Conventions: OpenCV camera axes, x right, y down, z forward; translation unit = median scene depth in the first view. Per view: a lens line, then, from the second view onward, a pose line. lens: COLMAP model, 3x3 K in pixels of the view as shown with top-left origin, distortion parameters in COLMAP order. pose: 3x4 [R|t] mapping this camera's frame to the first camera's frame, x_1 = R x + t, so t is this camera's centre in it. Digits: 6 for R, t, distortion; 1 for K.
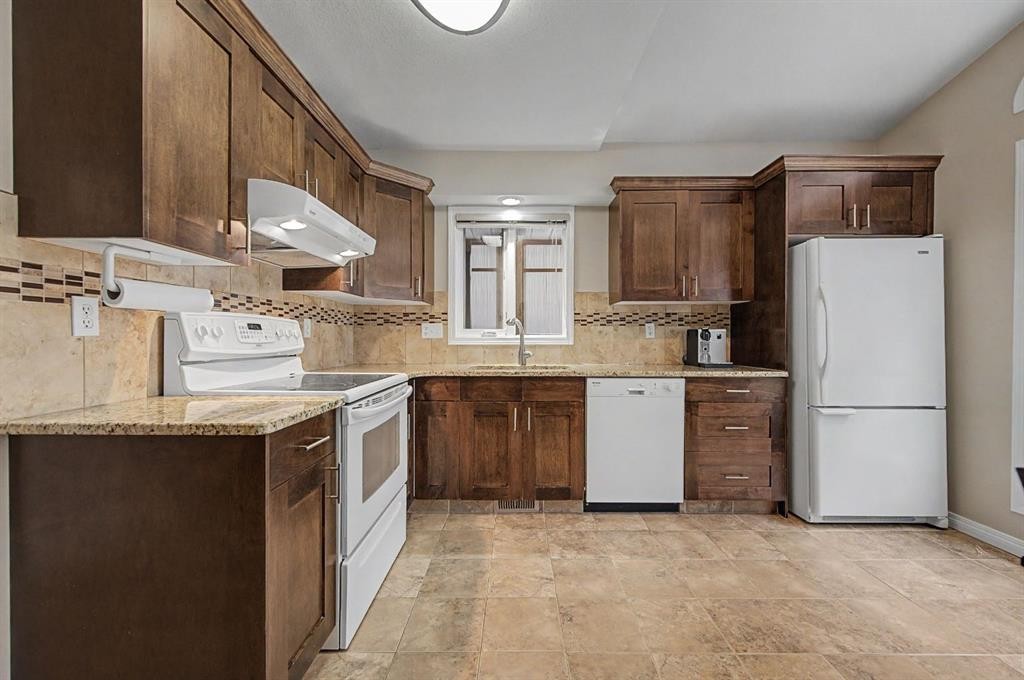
lens RADIAL K [[407.5, 0, 513.7], [0, 407.5, 338.2], [0, 0, 1]] dist [0.008411, -0.000371]
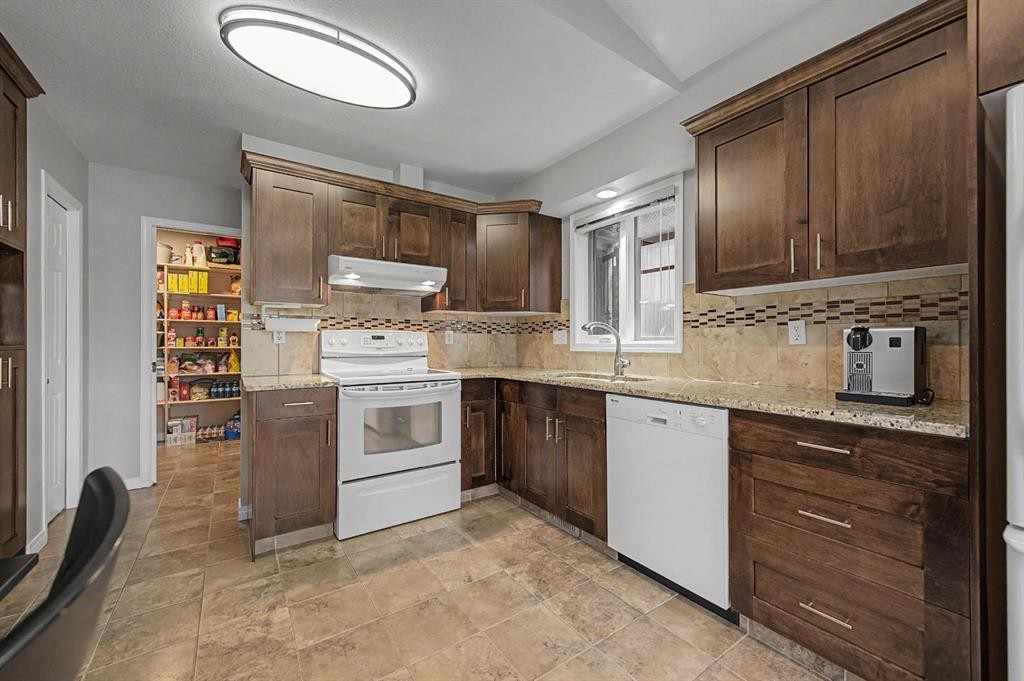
lens RADIAL K [[407.5, 0, 512.4], [0, 407.5, 341.1], [0, 0, 1]] dist [0.008411, -0.000371]
pose [[0.565600, -0.006287, -0.824656, 0.739335], [-0.000742, 0.999967, -0.008132, -0.000646], [0.824680, 0.005212, 0.565576, 0.375082]]
